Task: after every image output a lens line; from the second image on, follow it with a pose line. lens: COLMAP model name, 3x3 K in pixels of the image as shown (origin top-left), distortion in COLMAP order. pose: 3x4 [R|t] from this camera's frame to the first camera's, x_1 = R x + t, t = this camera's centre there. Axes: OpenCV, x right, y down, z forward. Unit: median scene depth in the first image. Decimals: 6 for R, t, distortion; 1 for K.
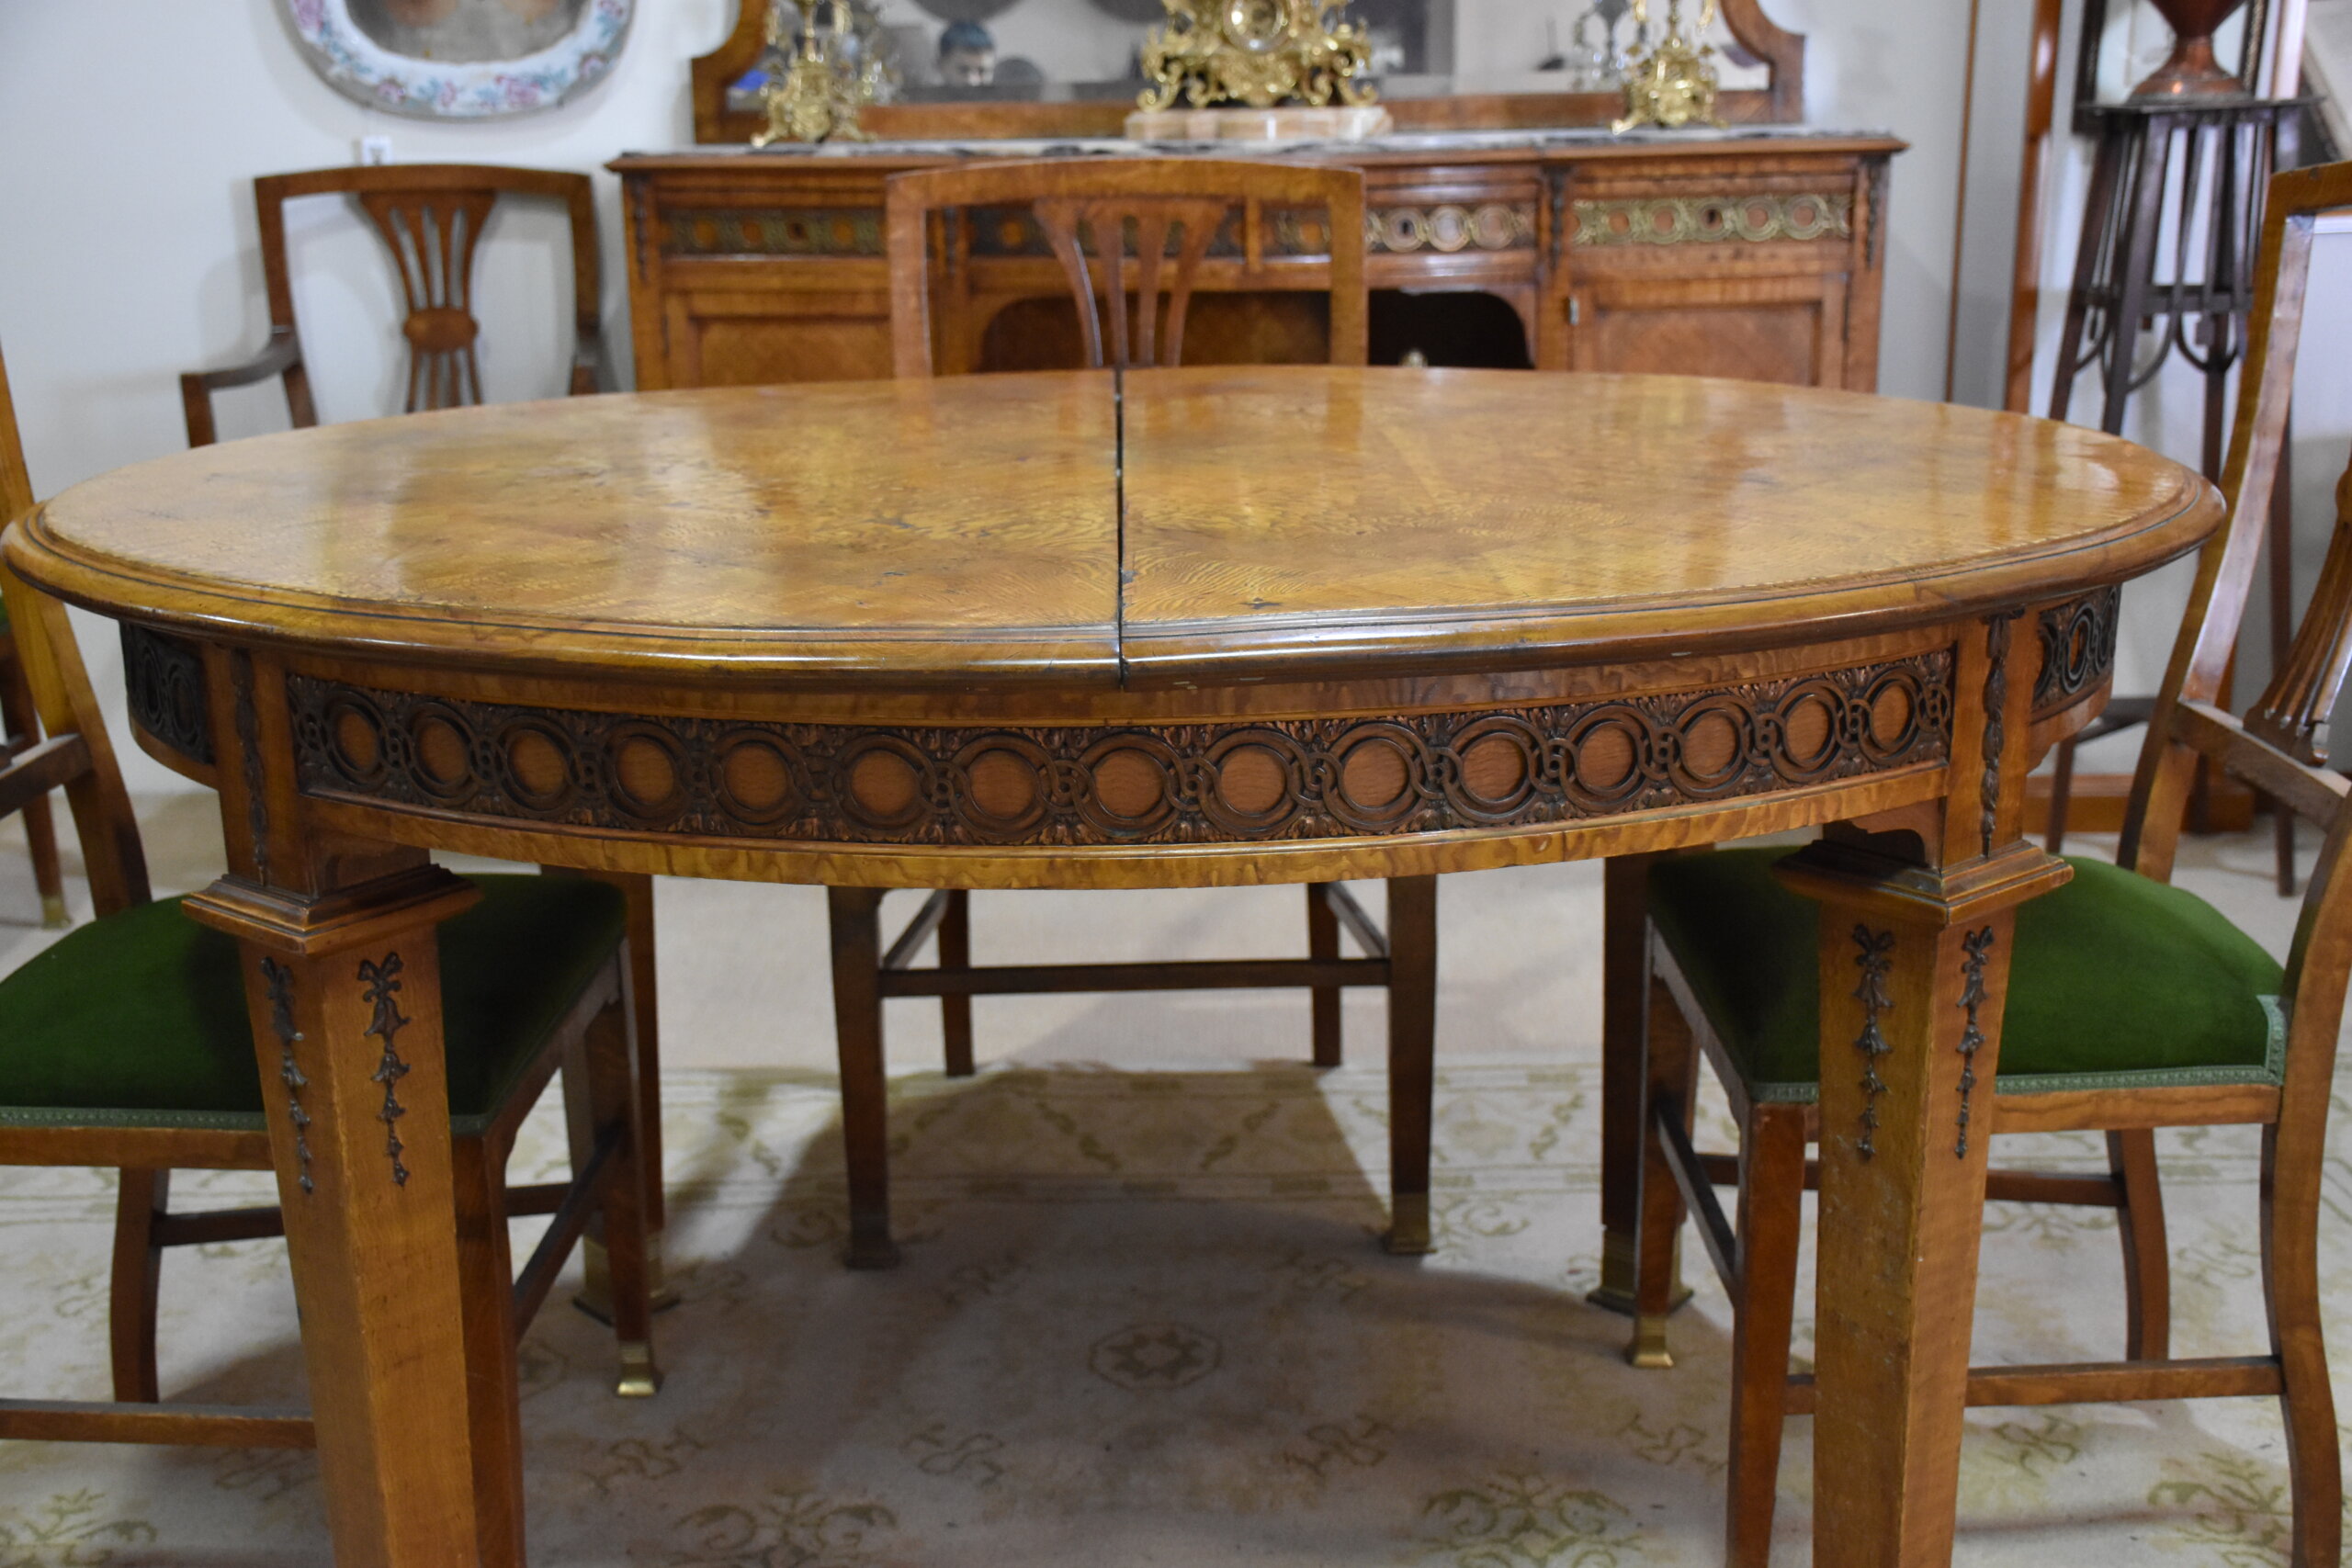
lens RADIAL K [[2654.9, 0, 1168.8], [0, 2654.9, 806.3], [0, 0, 1]] dist [-0.013826, 0.281967]
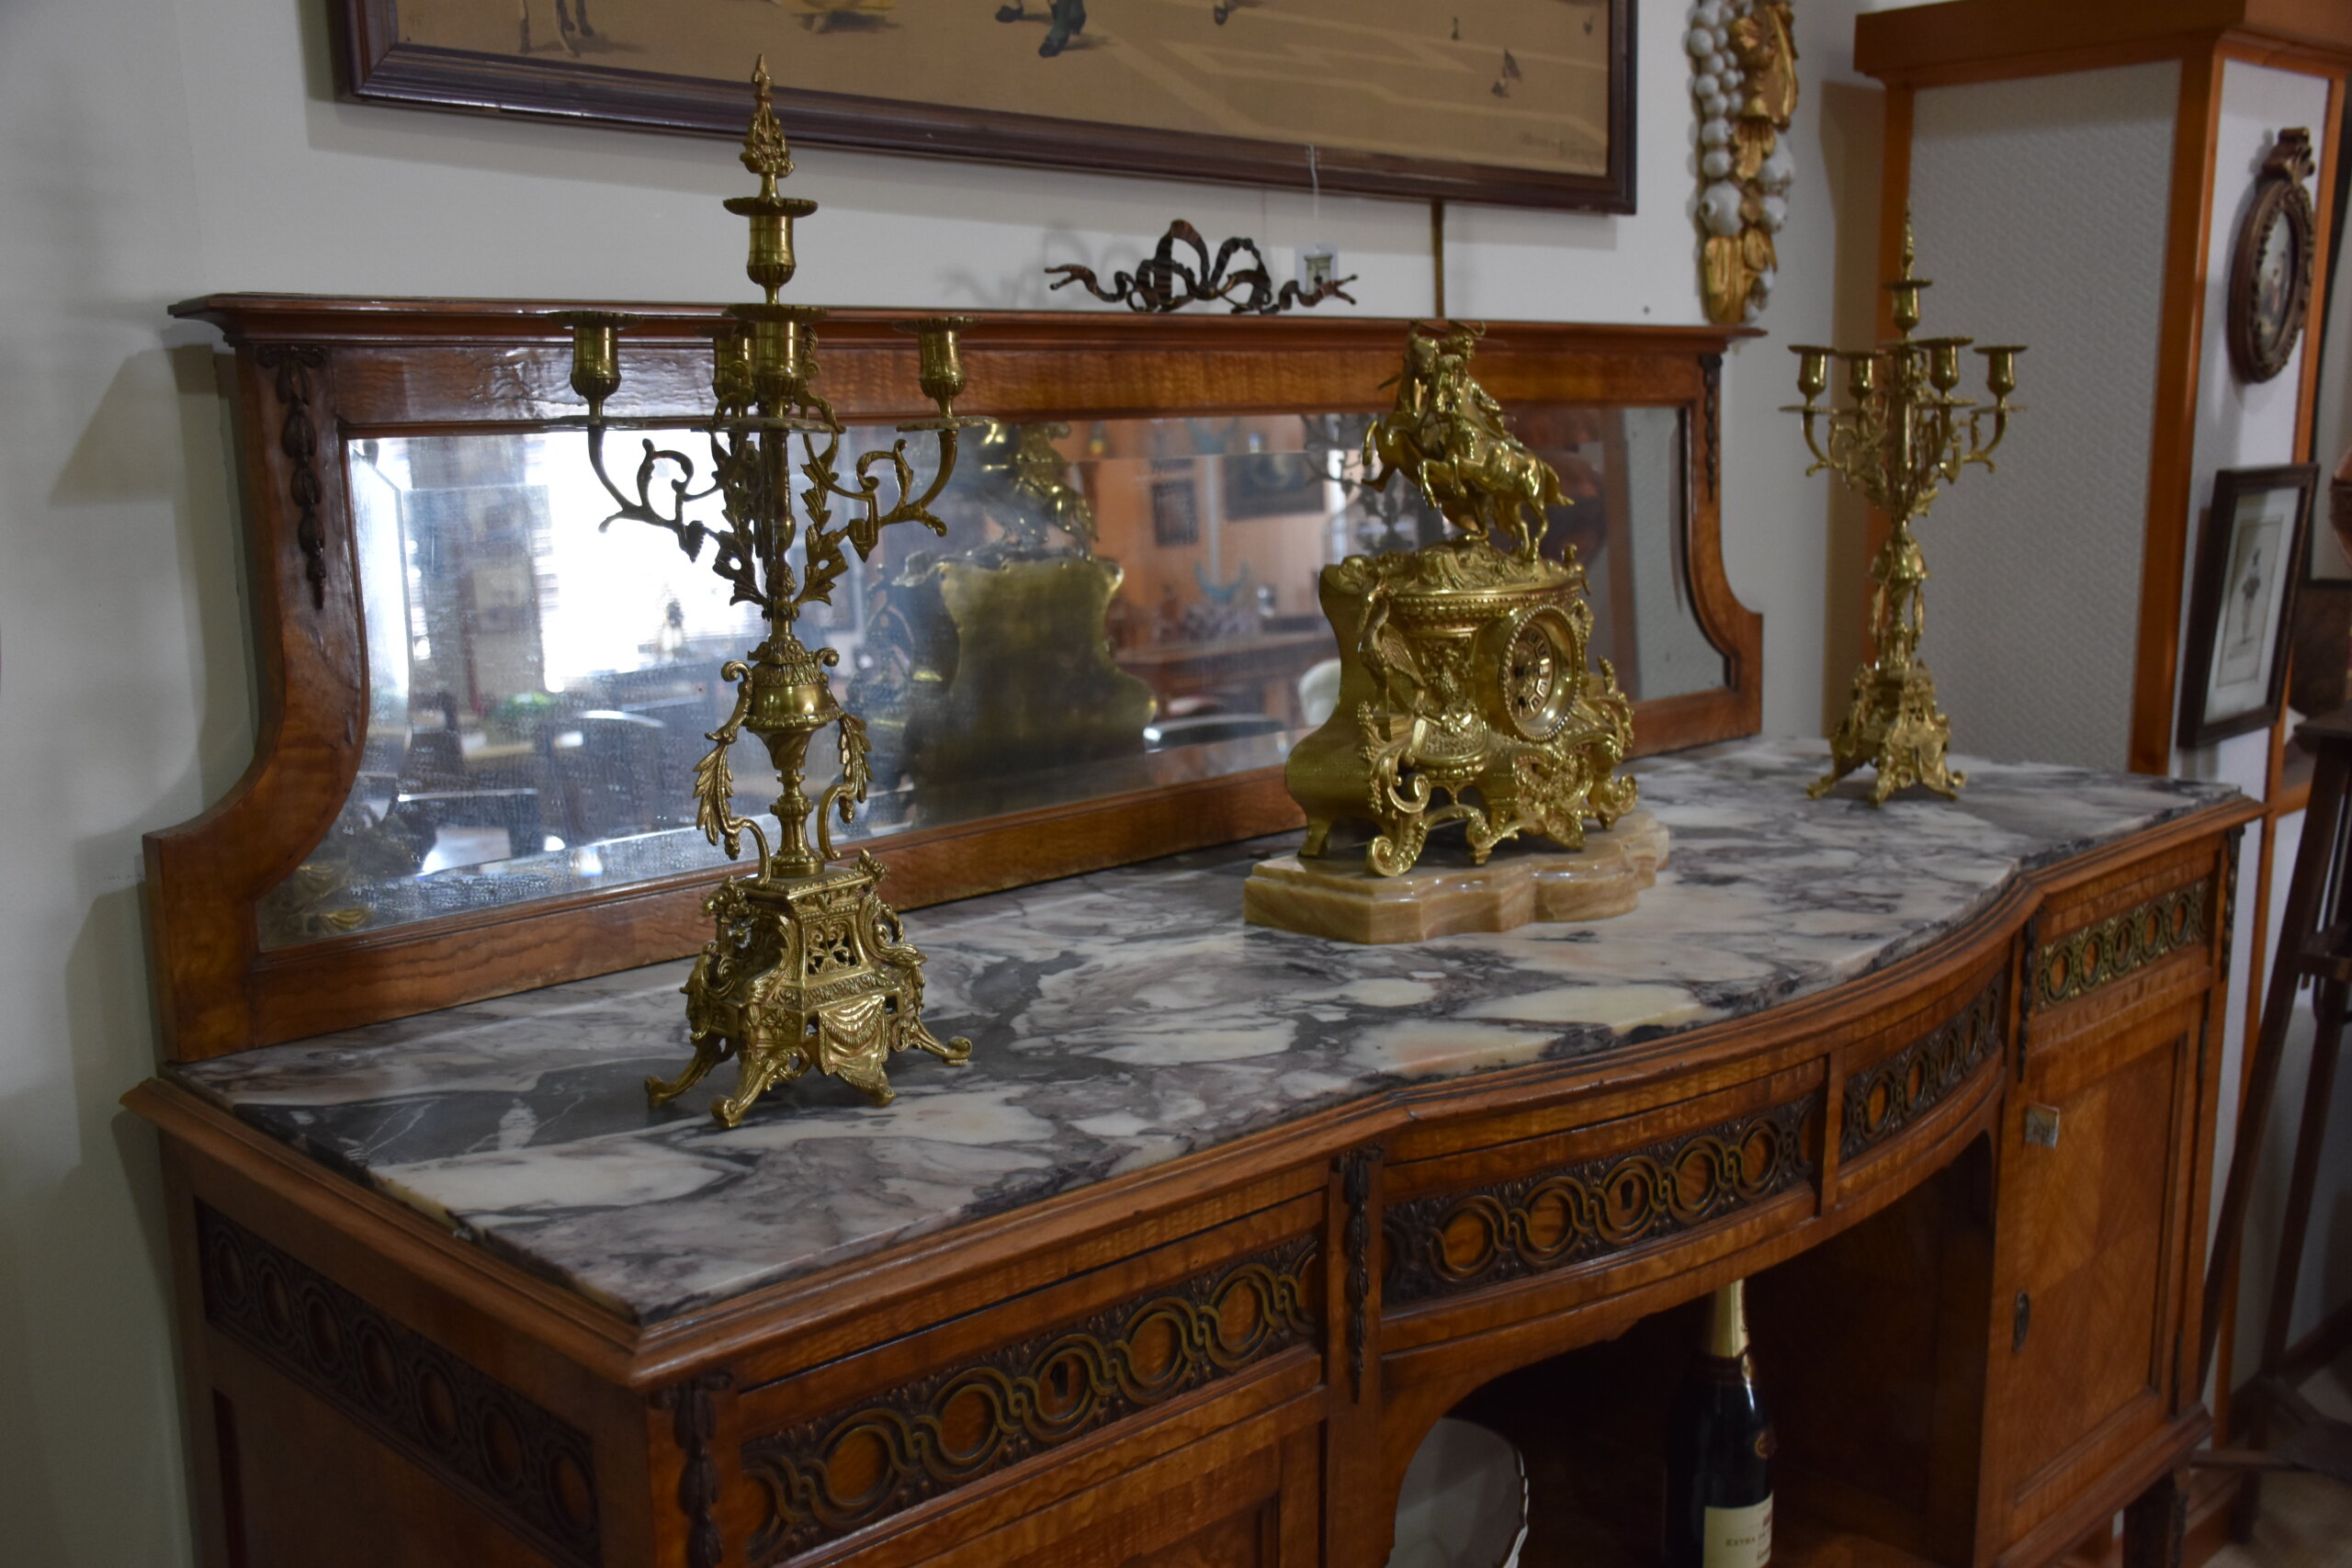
lens RADIAL K [[2247.6, 0, 1167.4], [0, 2247.6, 807.4], [0, 0, 1]] dist [-0.086957, 0.195104]
pose [[0.703380, -0.118764, 0.700822, -0.533817], [0.185570, 0.982432, -0.019760, -0.455519], [-0.686164, 0.143950, 0.713062, 1.223861]]
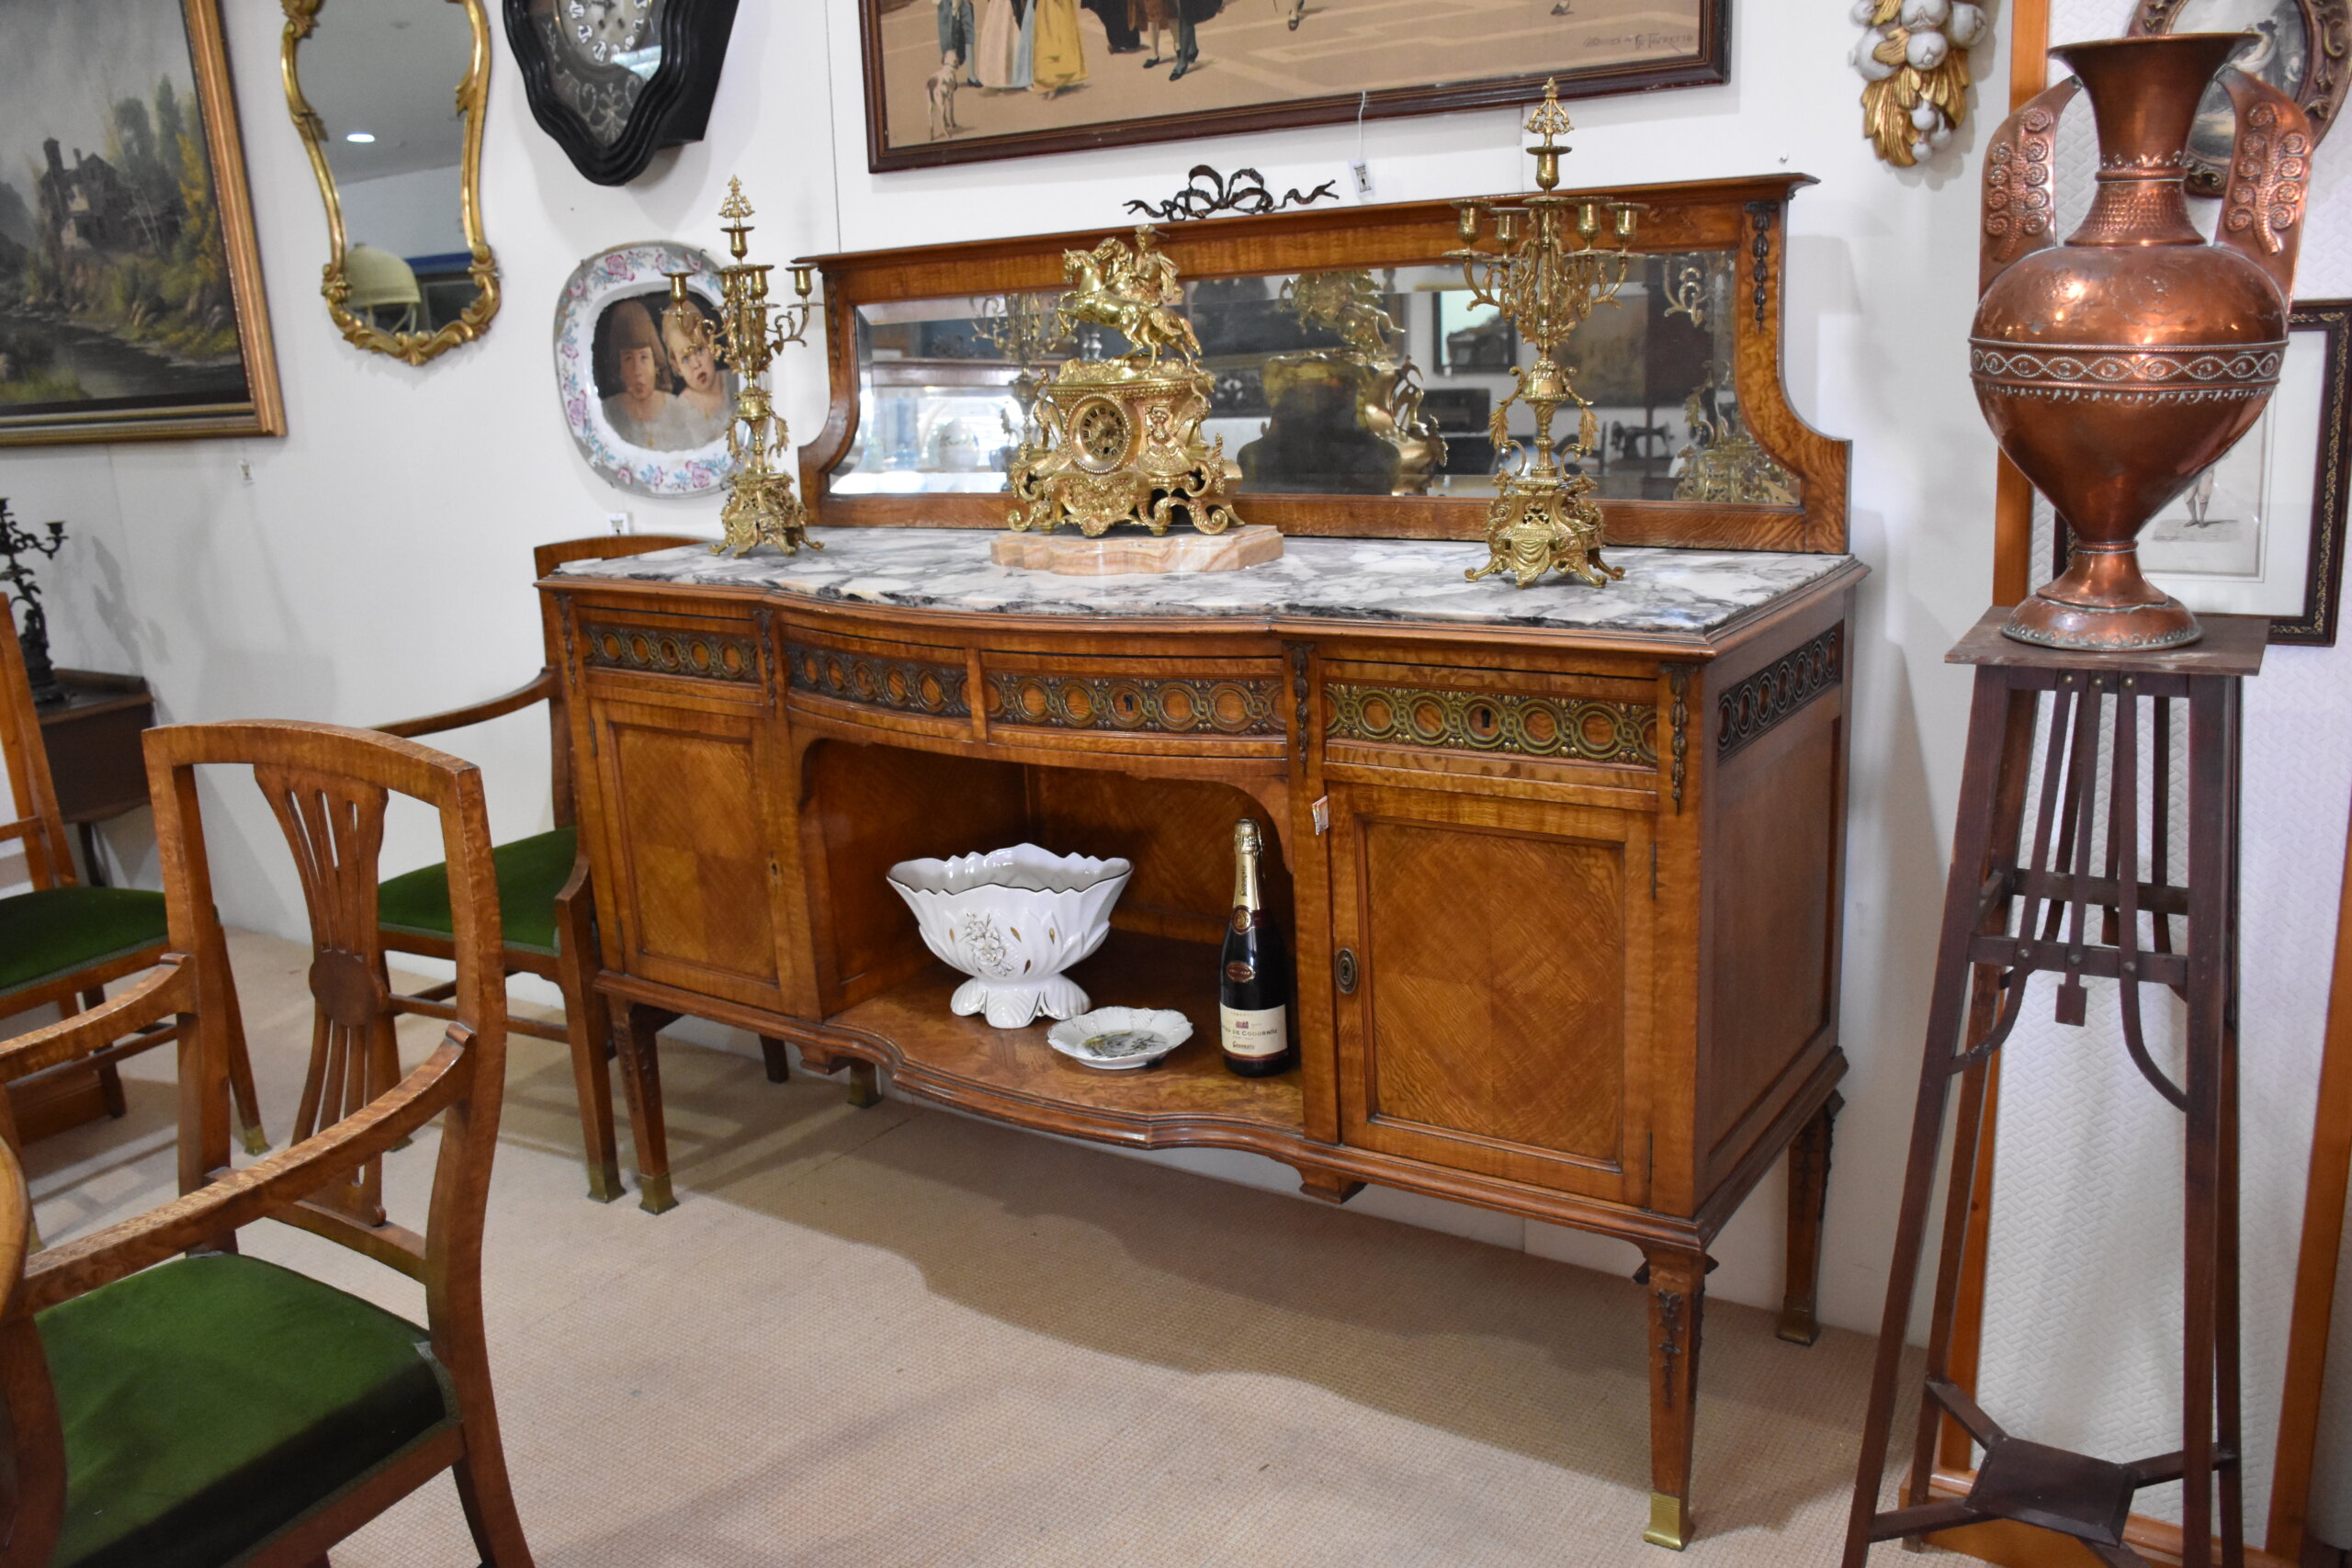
lens RADIAL K [[1905.8, 0, 1169.1], [0, 1905.8, 812.9], [0, 0, 1]] dist [-0.144392, 0.120761]
pose [[0.830682, 0.116195, -0.544486, 0.679360], [-0.103846, 0.993153, 0.053512, -0.342277], [0.546976, 0.012091, 0.837061, 0.796277]]
